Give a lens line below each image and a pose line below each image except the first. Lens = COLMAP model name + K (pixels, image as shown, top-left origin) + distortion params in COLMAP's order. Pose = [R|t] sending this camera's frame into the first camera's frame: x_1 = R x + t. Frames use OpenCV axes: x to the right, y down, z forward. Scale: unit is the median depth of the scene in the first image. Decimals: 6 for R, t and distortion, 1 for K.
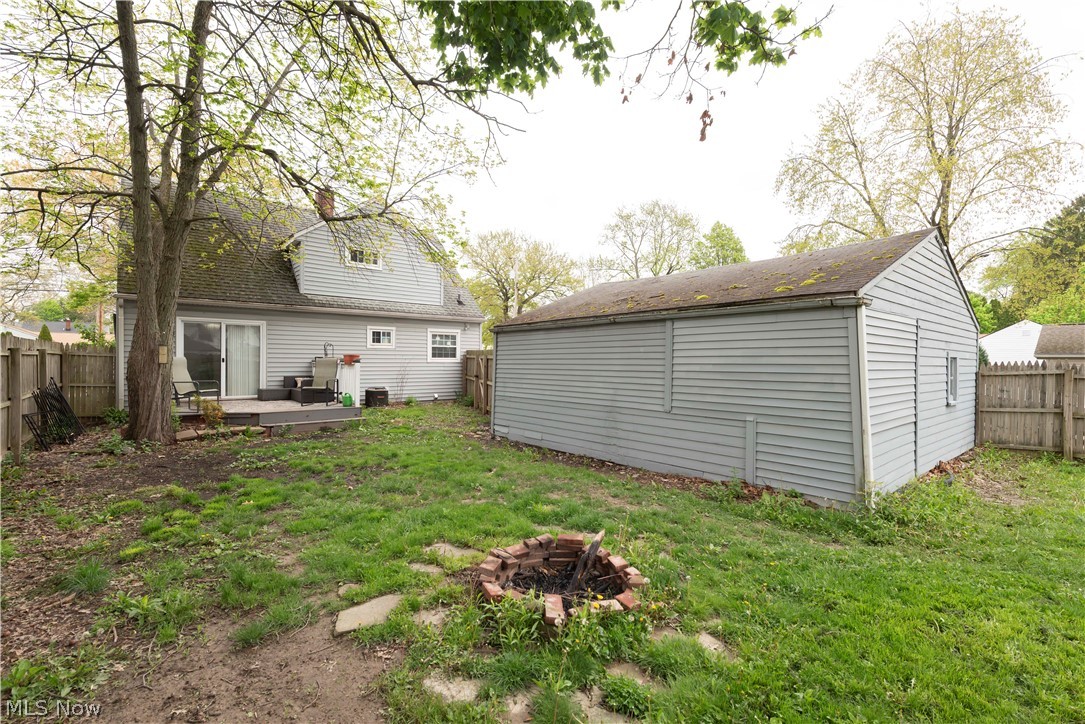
lens RADIAL K [[467.7, 0, 535.7], [0, 467.7, 362.0], [0, 0, 1]] dist [0.007310, -0.000271]
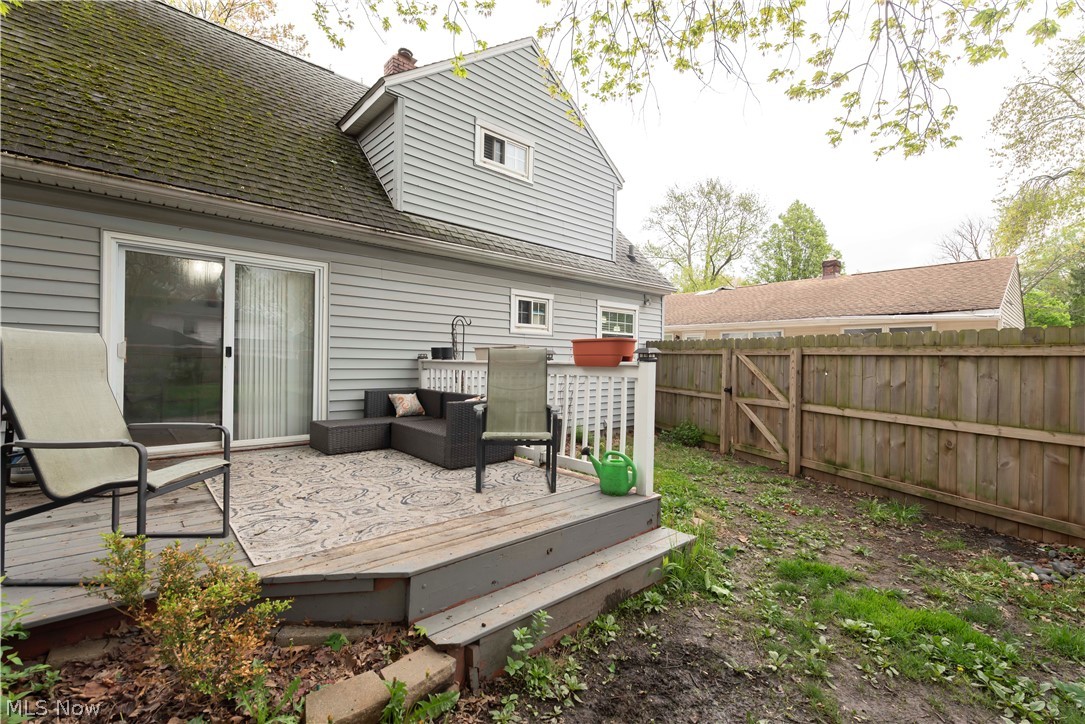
lens RADIAL K [[467.7, 0, 535.7], [0, 467.7, 362.0], [0, 0, 1]] dist [0.007310, -0.000271]
pose [[0.999698, 0.009221, 0.022776, -0.327787], [-0.009216, 0.999957, -0.000347, 0.001828], [-0.022778, 0.000137, 0.999741, 0.470324]]
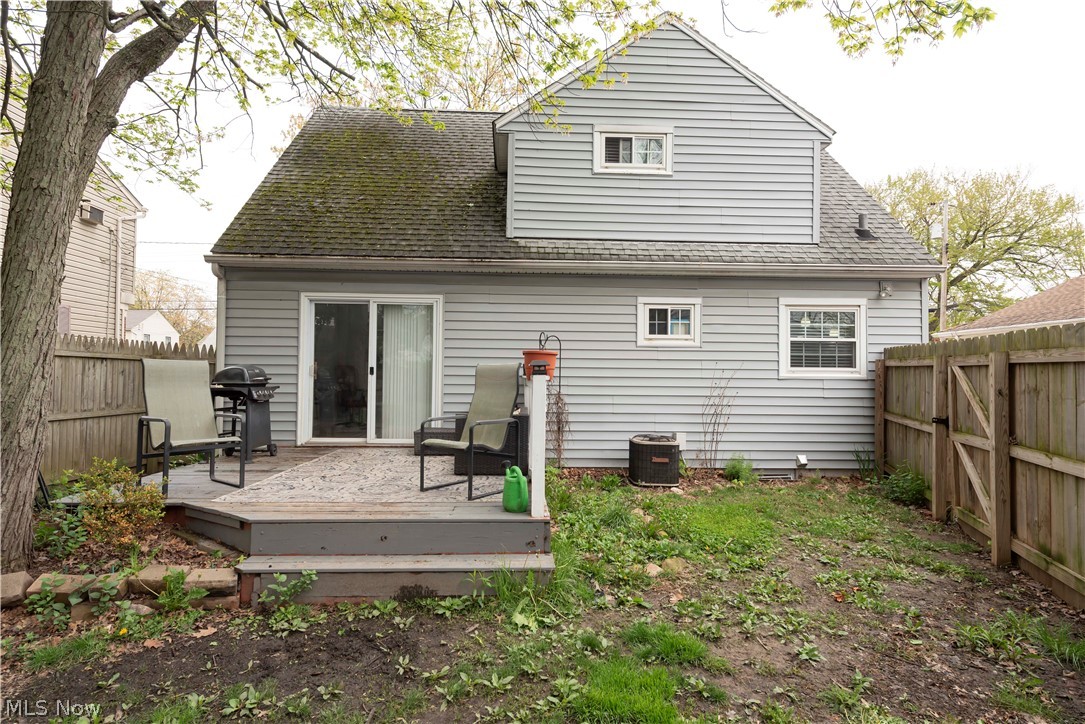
lens RADIAL K [[539.2, 0, 538.5], [0, 539.2, 364.1], [0, 0, 1]] dist [0.014356, -0.000377]
pose [[0.795832, -0.010581, -0.605425, -0.113176], [-0.006823, 0.999627, -0.026438, 0.002559], [0.605479, 0.025171, 0.795463, 0.498249]]
